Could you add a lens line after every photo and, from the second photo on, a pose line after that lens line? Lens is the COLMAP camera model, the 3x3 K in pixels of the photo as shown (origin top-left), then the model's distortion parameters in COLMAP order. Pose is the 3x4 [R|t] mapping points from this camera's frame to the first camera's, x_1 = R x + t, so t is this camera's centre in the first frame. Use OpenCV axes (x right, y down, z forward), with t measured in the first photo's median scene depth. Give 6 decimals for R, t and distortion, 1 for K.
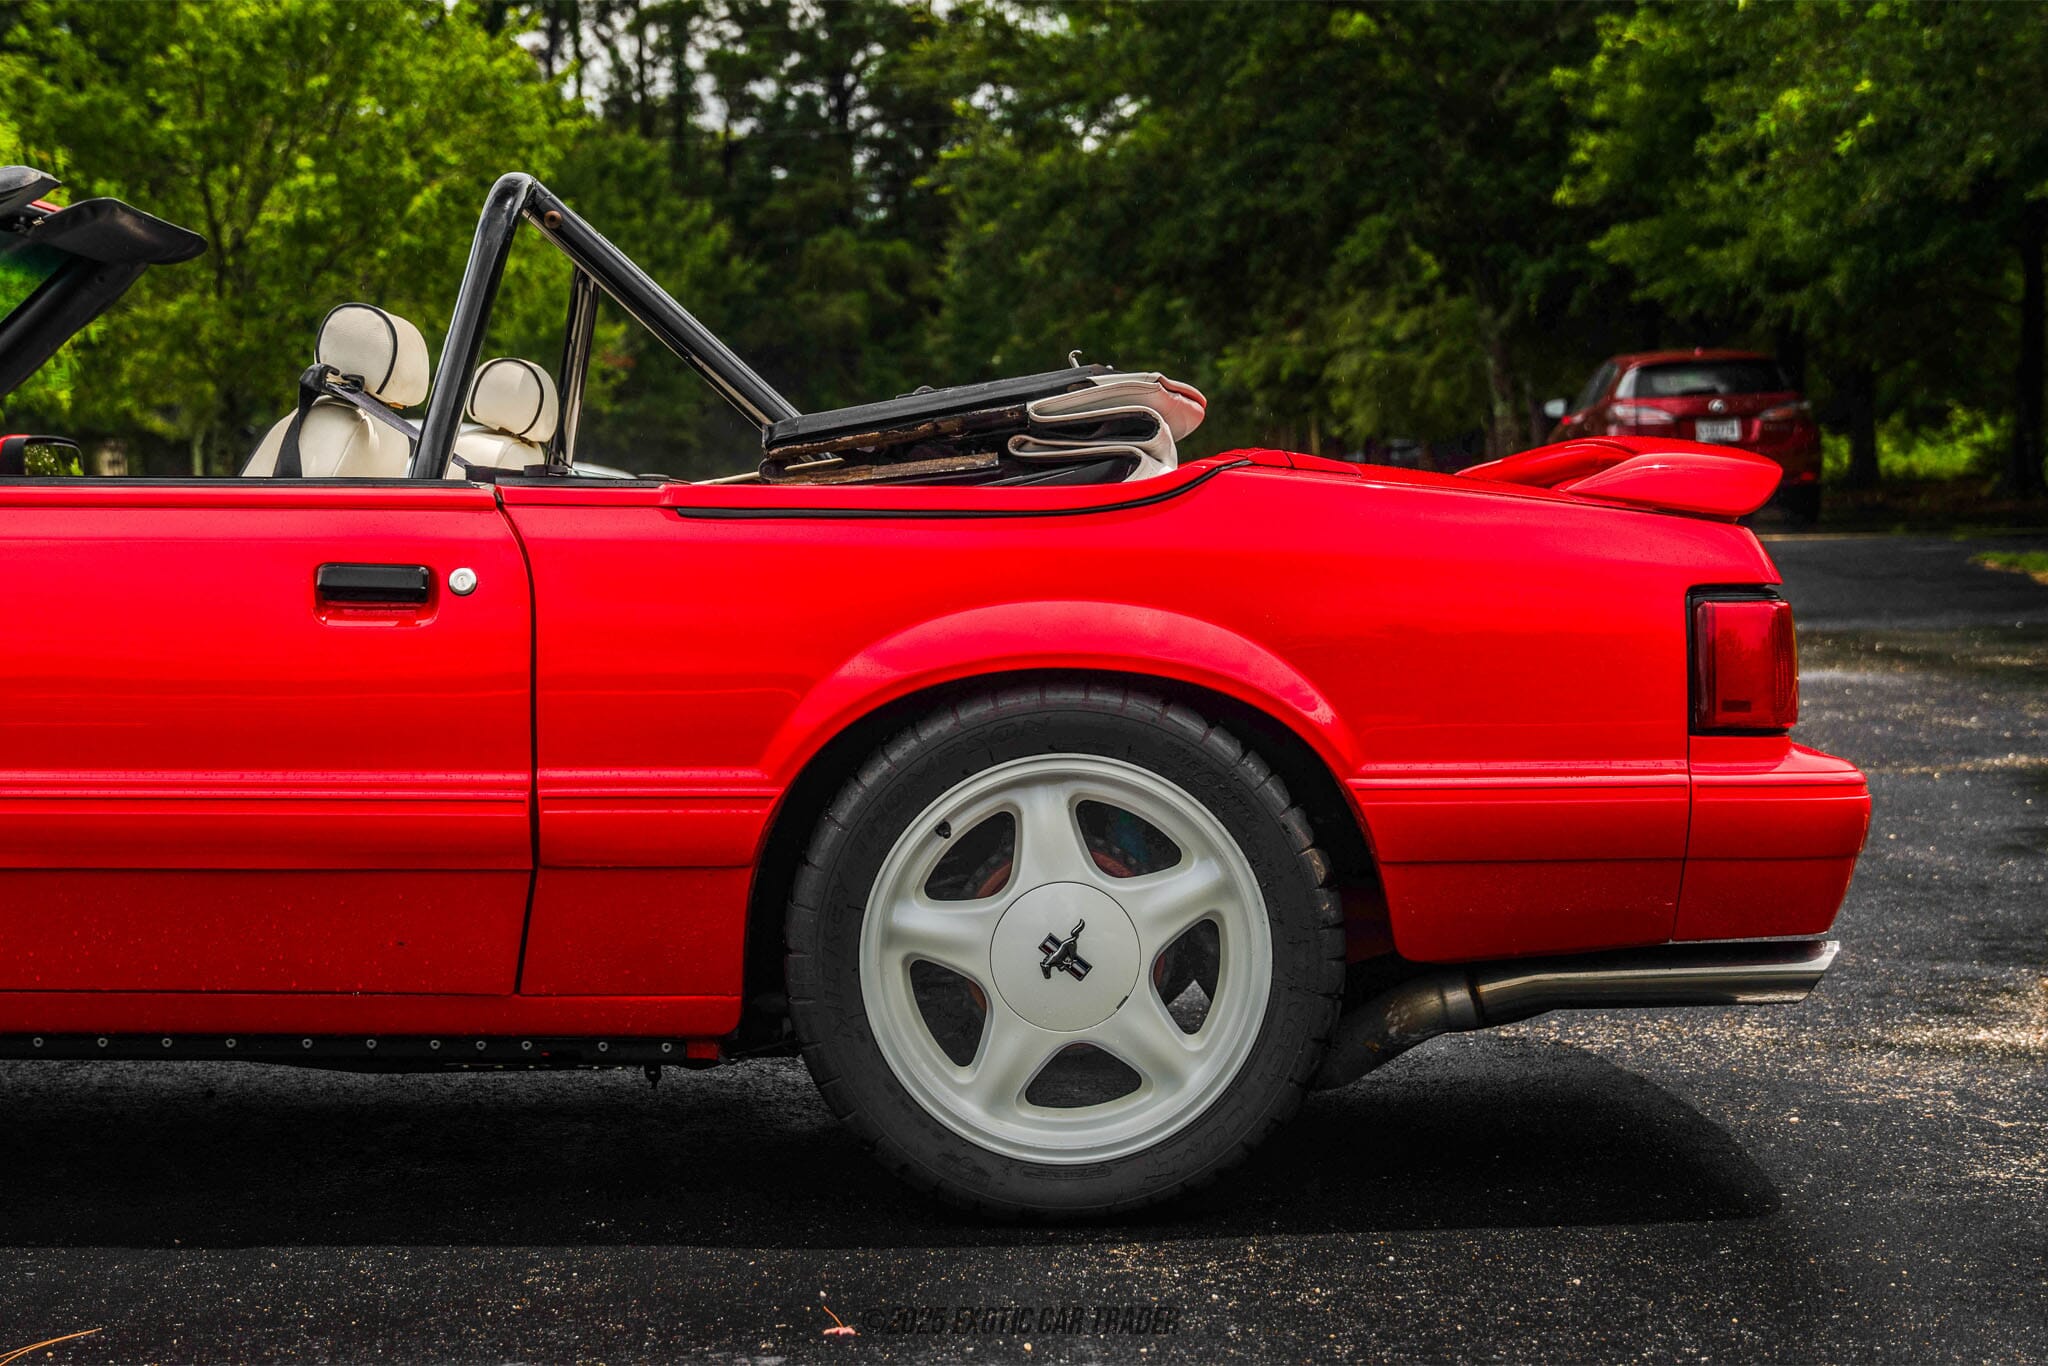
lens RADIAL K [[2802.6, 0, 1024.3], [0, 2802.6, 683.5], [0, 0, 1]] dist [0.018191, 0.000000]
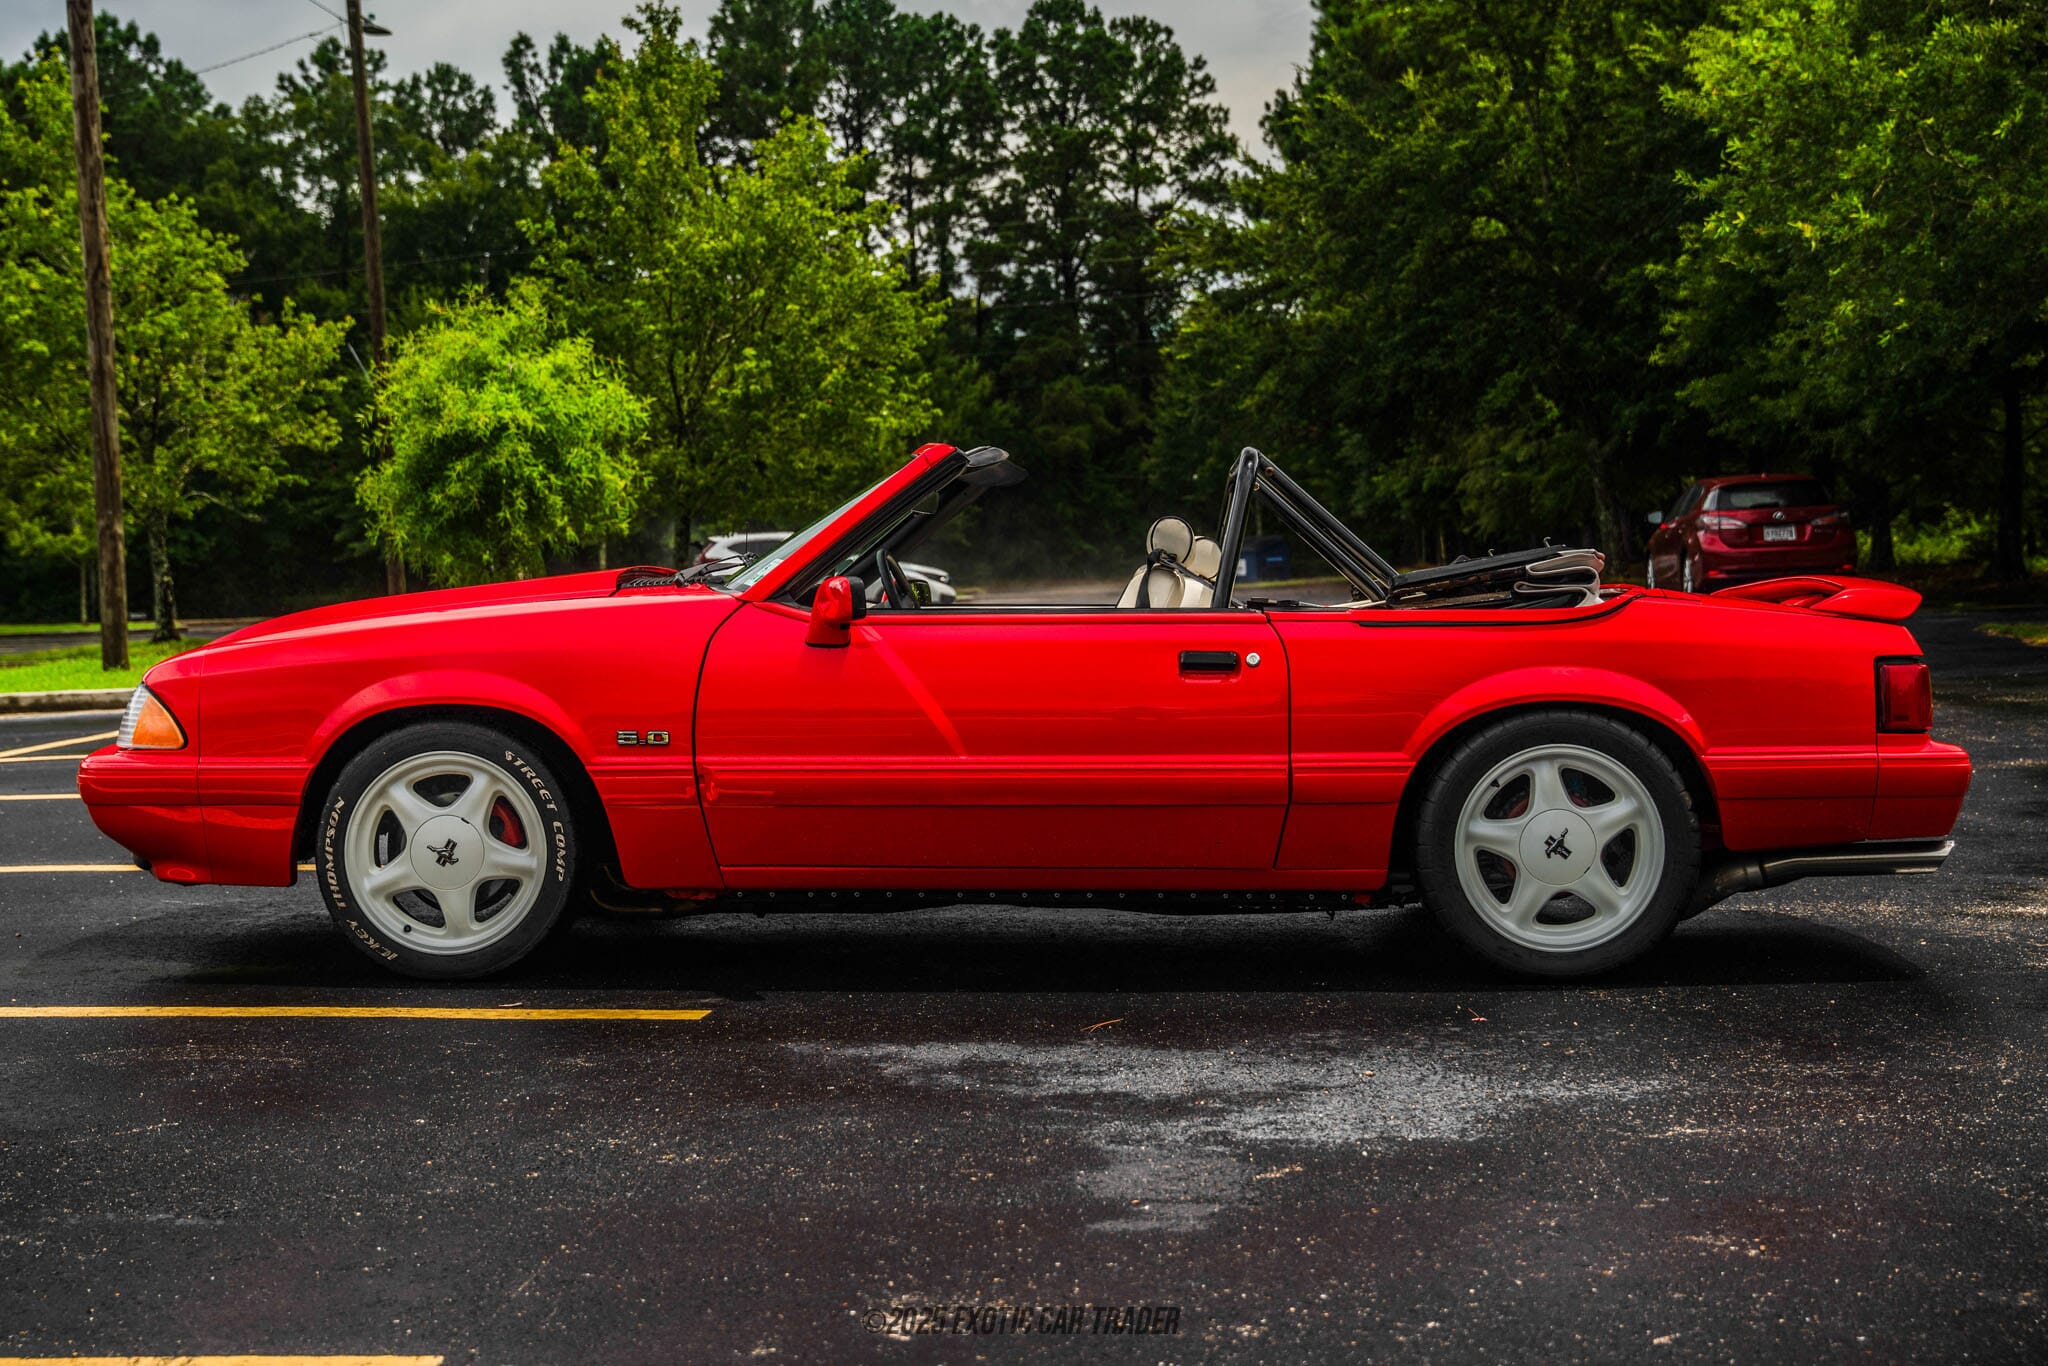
lens RADIAL K [[2389.8, 0, 1024.7], [0, 2389.8, 683.7], [0, 0, 1]] dist [0.022520, 0.000000]
pose [[0.999146, -0.007326, -0.040655, -0.072499], [0.006518, 0.999779, -0.019985, 0.003369], [0.040793, 0.019703, 0.998973, -0.174507]]
